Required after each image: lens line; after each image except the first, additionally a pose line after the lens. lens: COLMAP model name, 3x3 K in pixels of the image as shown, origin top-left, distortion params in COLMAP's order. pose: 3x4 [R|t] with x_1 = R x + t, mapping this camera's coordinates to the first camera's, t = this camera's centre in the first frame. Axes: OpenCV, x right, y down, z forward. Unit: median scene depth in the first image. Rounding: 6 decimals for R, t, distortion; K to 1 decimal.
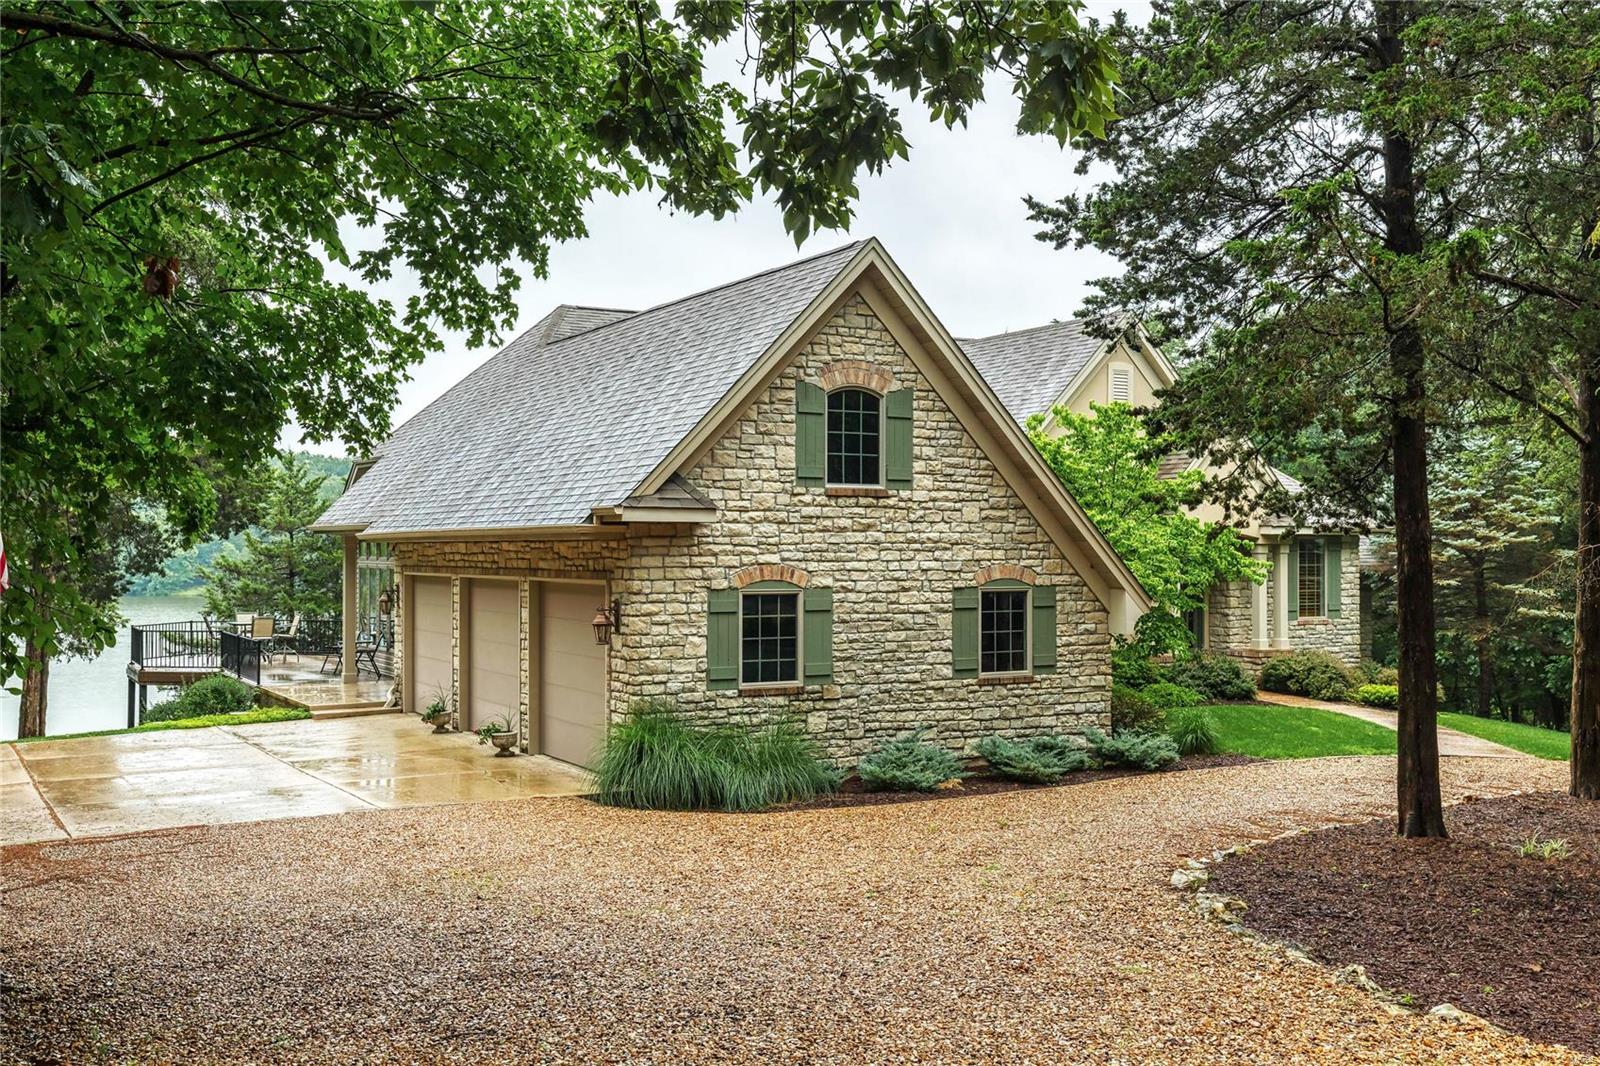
lens RADIAL K [[1579.8, 0, 800.2], [0, 1579.8, 533.1], [0, 0, 1]] dist [0.010956, 0.000000]
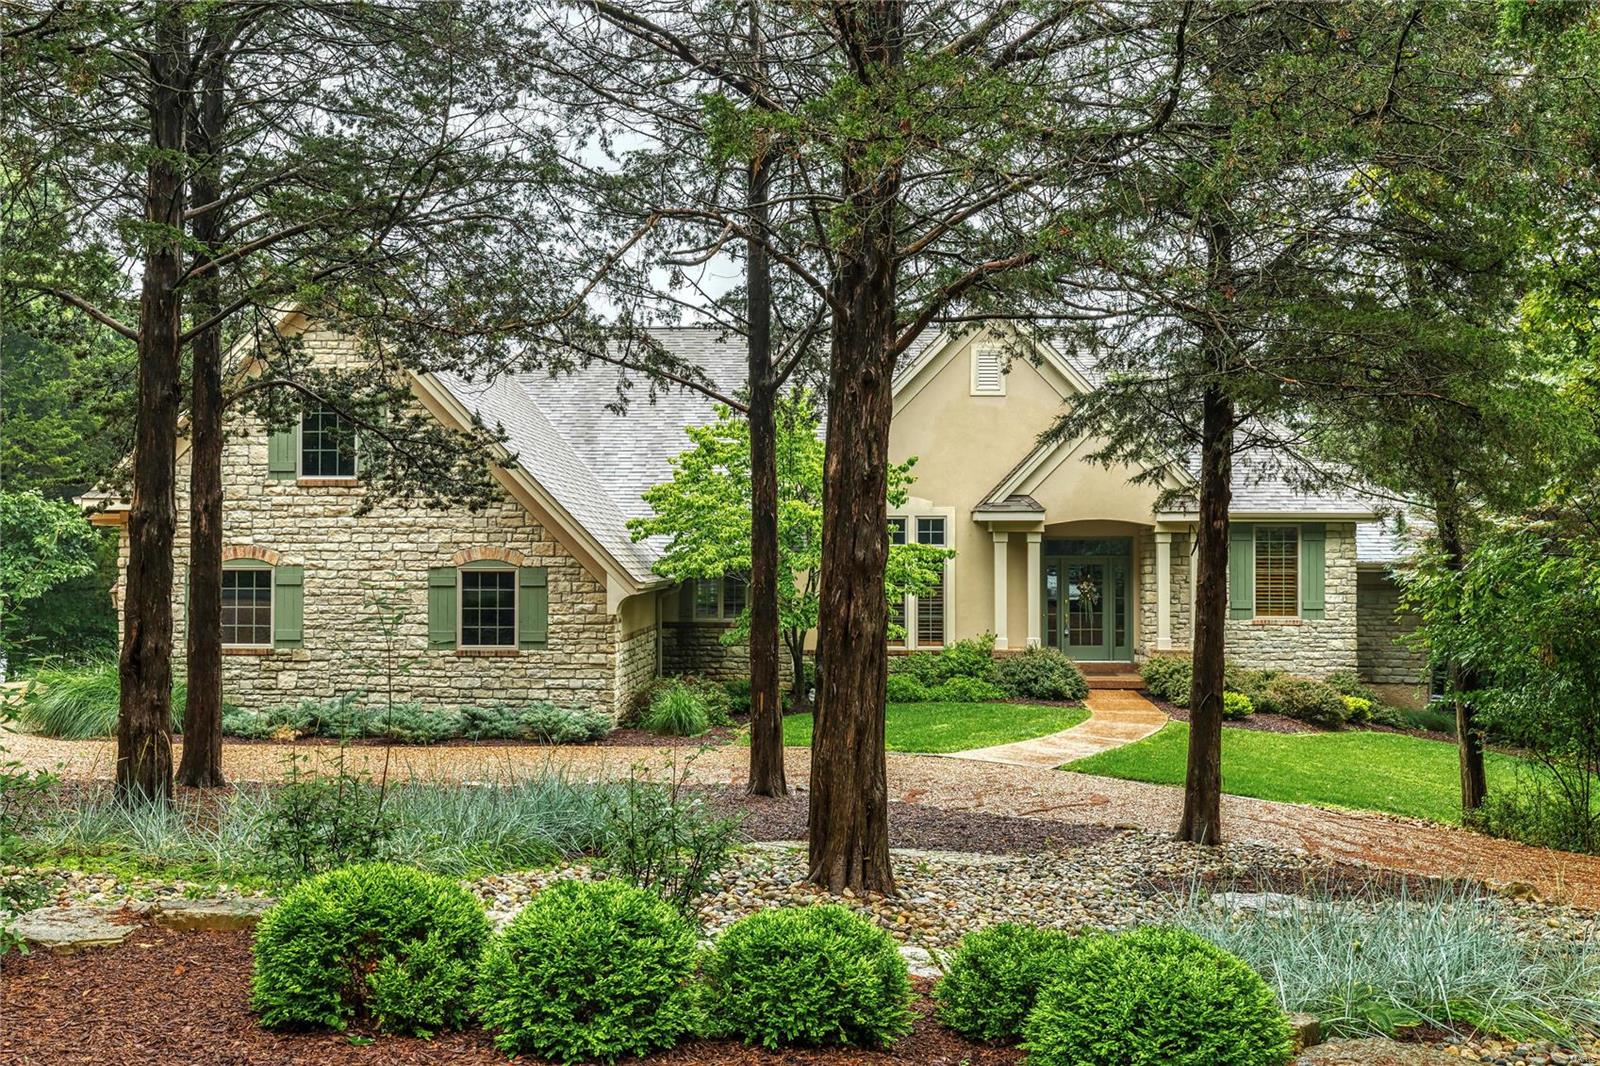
lens RADIAL K [[1579.8, 0, 800.3], [0, 1579.8, 535.6], [0, 0, 1]] dist [0.010956, 0.000000]
pose [[0.846536, -0.005831, -0.532299, 0.922426], [0.004109, 0.999982, -0.004419, 0.018652], [0.532315, 0.001554, 0.846545, 0.202495]]
